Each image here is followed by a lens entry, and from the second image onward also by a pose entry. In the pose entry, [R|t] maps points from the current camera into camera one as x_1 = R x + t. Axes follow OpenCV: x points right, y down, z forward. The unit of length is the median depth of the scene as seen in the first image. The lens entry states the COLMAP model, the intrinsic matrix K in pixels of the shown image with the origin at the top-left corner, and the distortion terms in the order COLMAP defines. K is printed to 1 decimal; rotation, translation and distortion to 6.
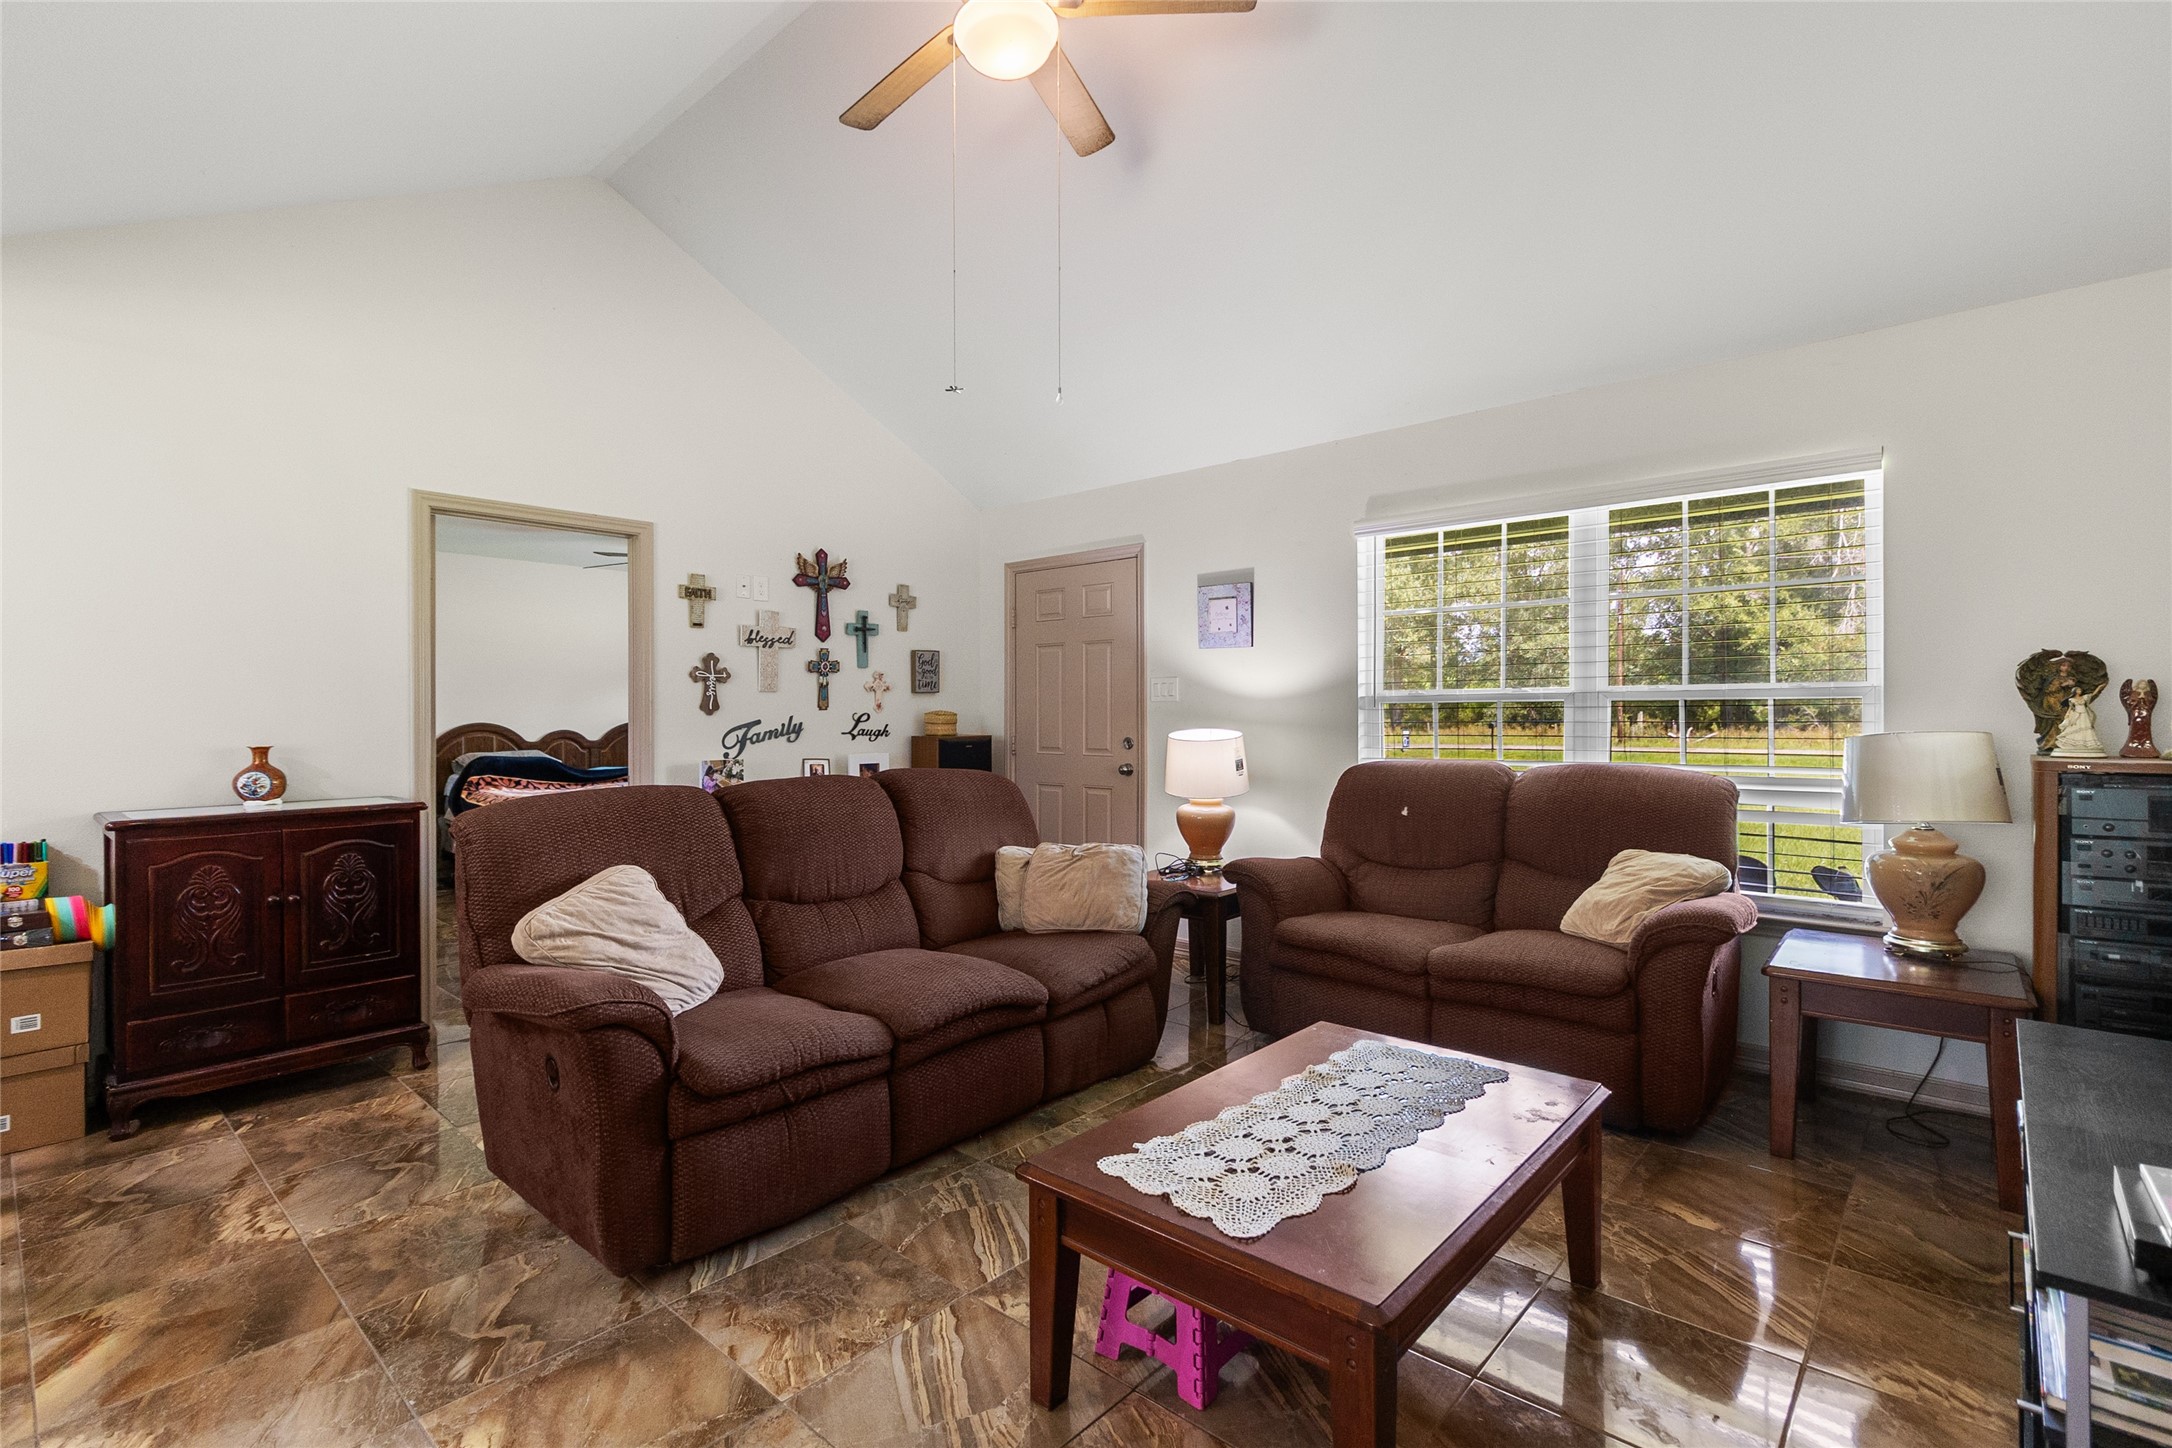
lens RADIAL K [[993.8, 0, 1075.6], [0, 993.8, 707.6], [0, 0, 1]] dist [-0.002068, -0.000378]
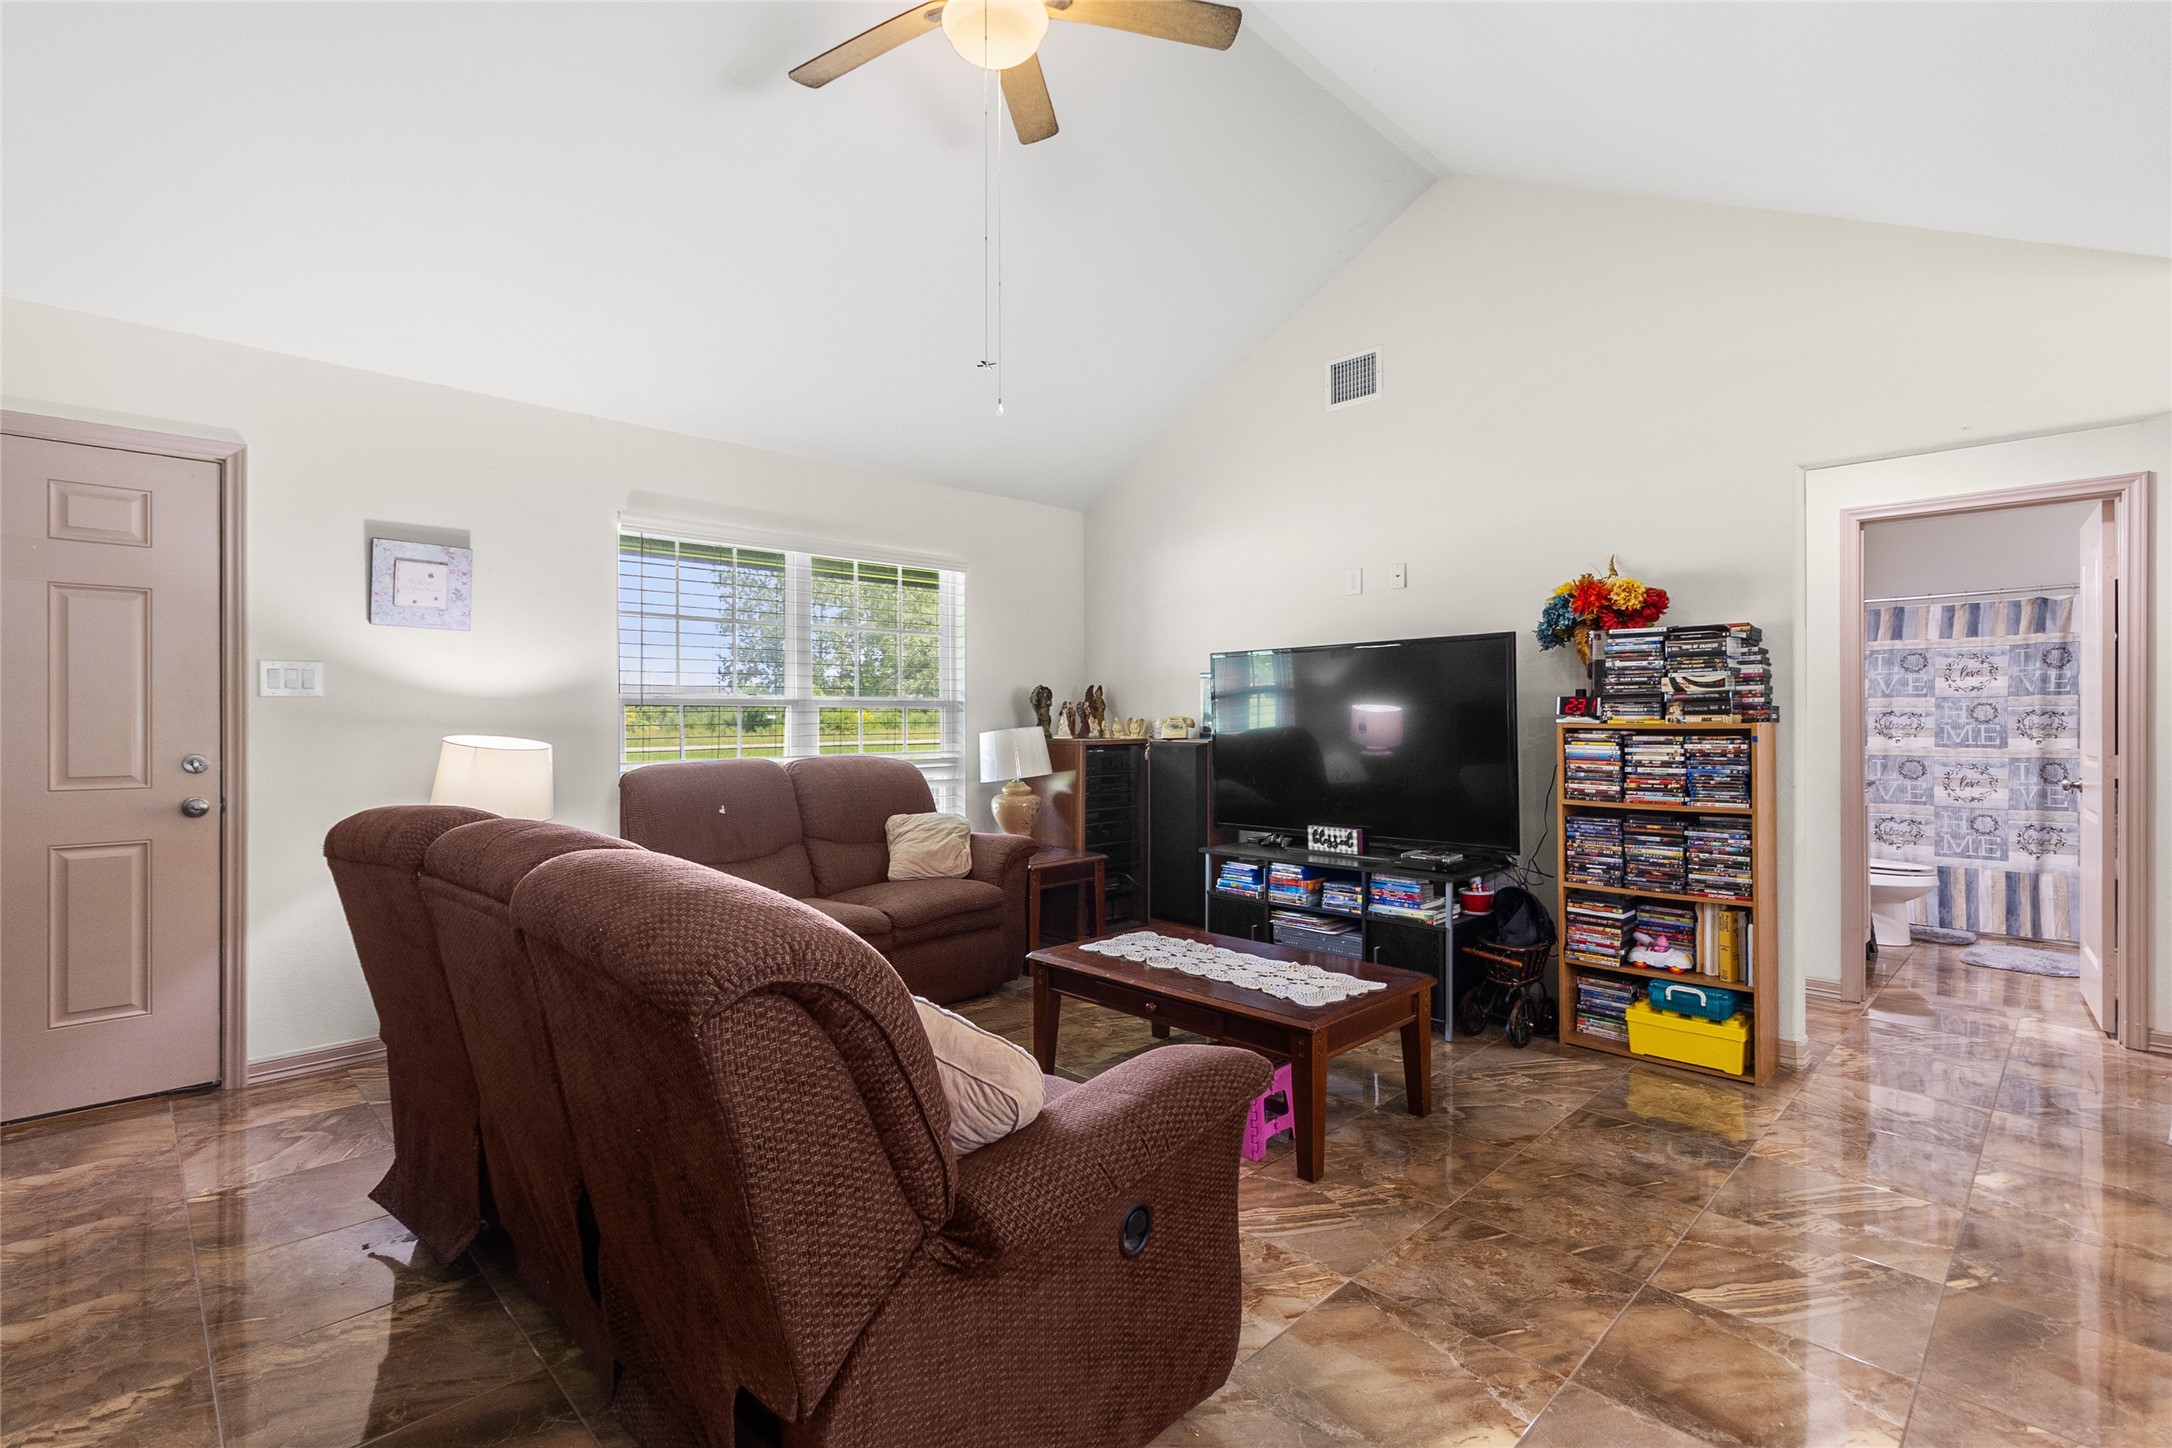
lens RADIAL K [[993.8, 0, 1076.0], [0, 993.8, 713.2], [0, 0, 1]] dist [-0.002068, -0.000378]
pose [[0.072024, 0.010184, 0.997351, -0.711468], [-0.004393, 0.999941, -0.009893, 0.011958], [-0.997393, -0.003669, 0.072065, 0.580898]]
